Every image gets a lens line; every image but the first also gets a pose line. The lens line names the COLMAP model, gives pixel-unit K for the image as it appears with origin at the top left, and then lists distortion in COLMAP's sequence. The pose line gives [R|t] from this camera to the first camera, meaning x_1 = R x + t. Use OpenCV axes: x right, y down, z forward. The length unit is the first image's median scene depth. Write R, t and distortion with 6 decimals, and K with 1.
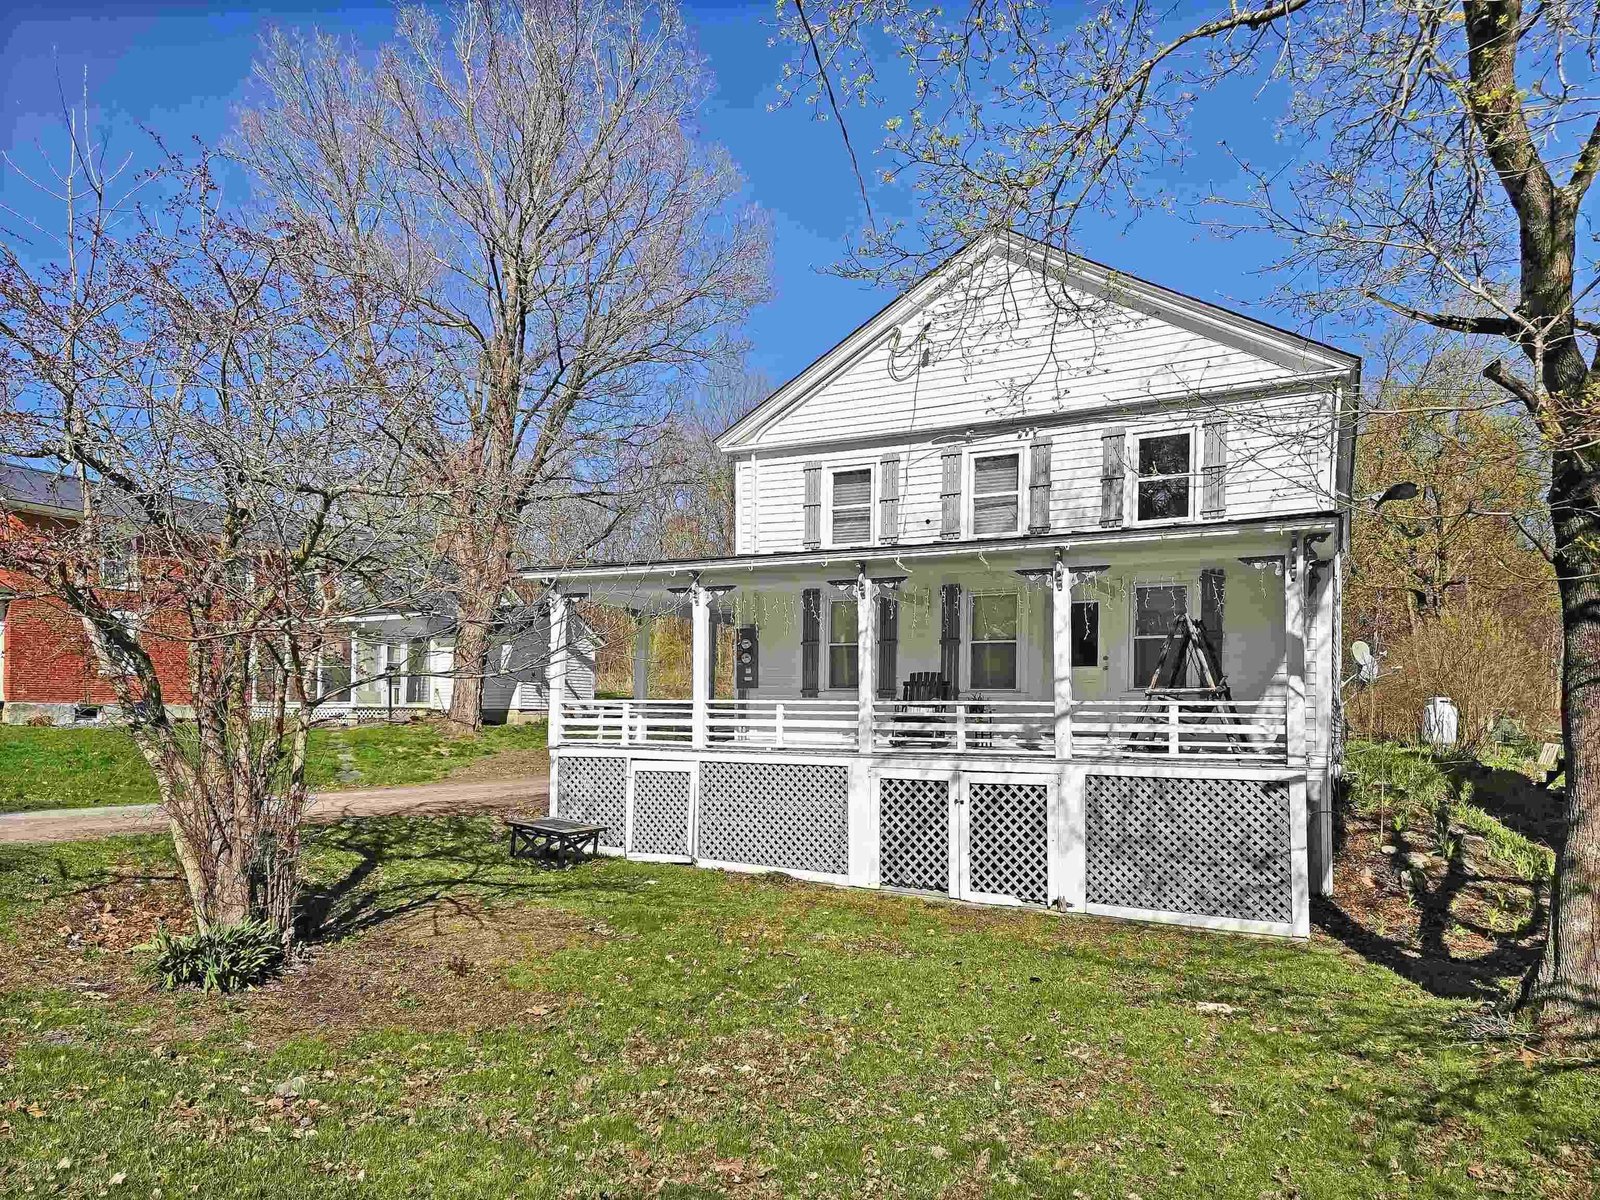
lens RADIAL K [[1070.1, 0, 747.8], [0, 1070.1, 711.1], [0, 0, 1]] dist [0.068920, -0.036818]
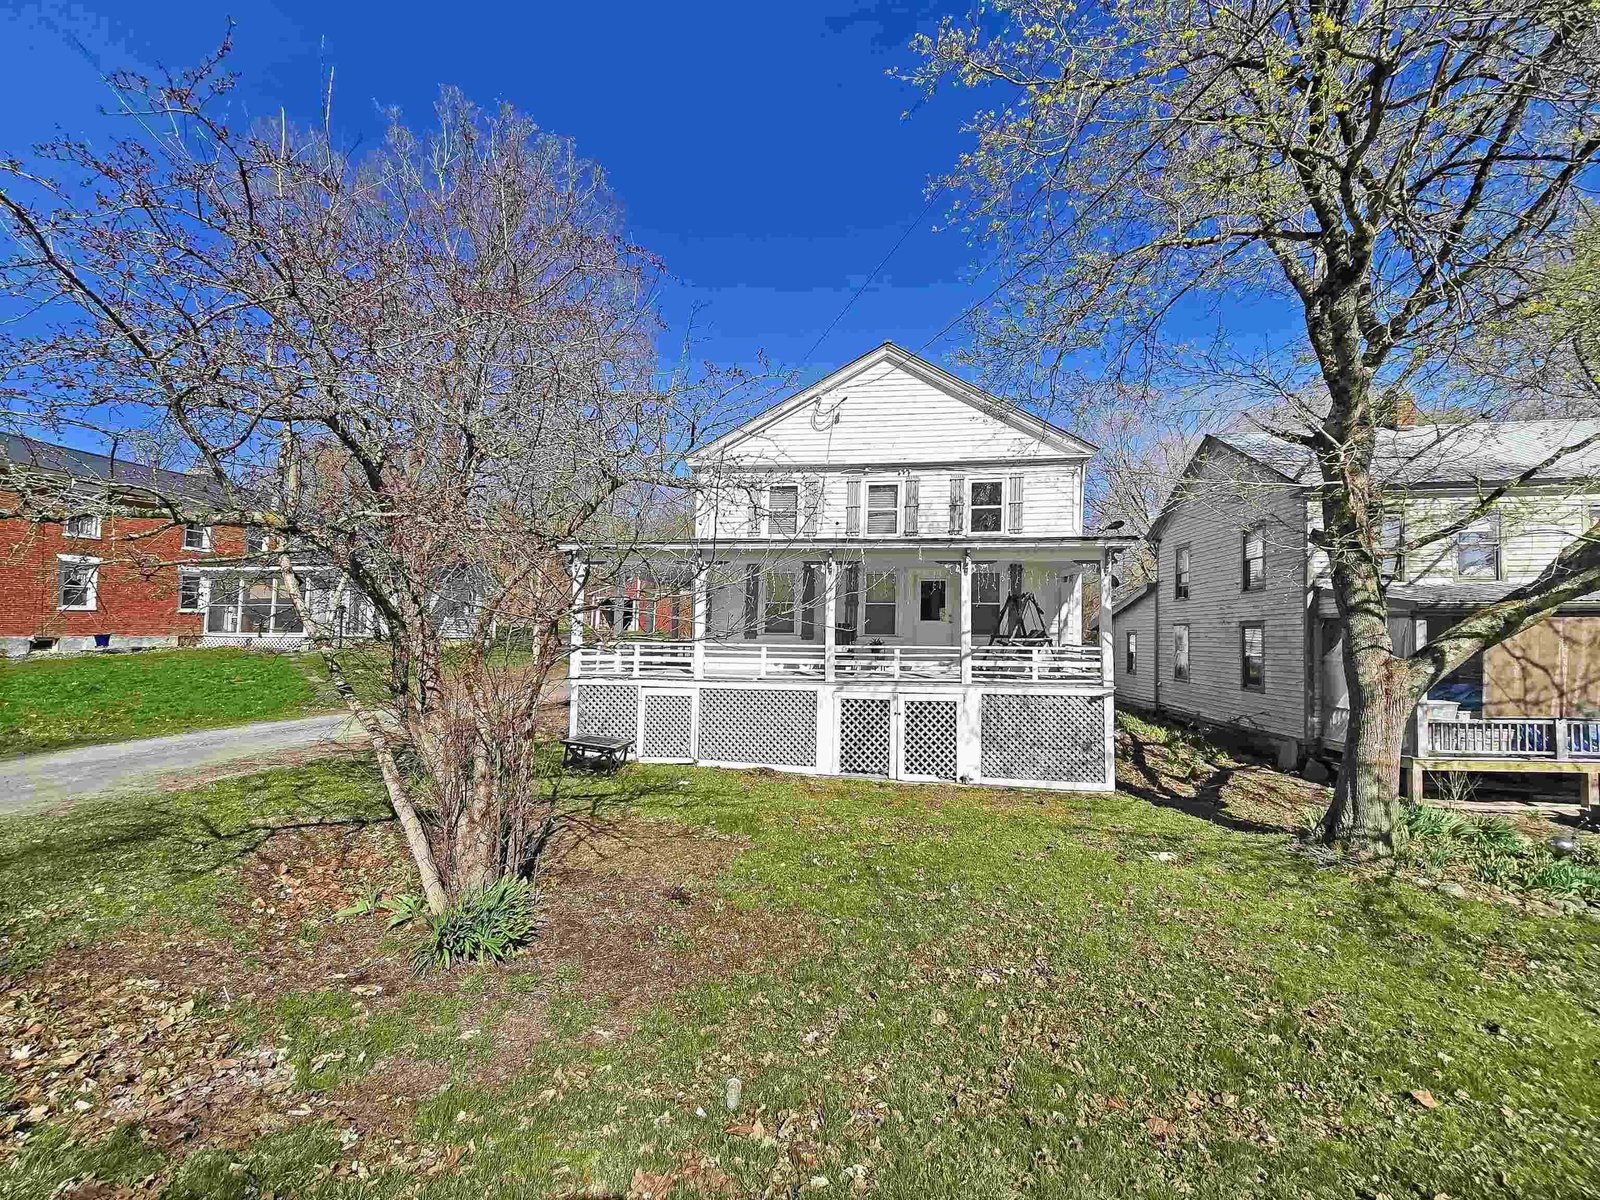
lens RADIAL K [[663.4, 0, 800.0], [0, 663.4, 600.0], [0, 0, 1]] dist [0.003242, 0.000025]
pose [[0.940980, 0.019120, 0.337921, -0.239704], [-0.001925, 0.998689, -0.051149, -0.024938], [-0.338456, 0.047479, 0.939783, 0.170899]]
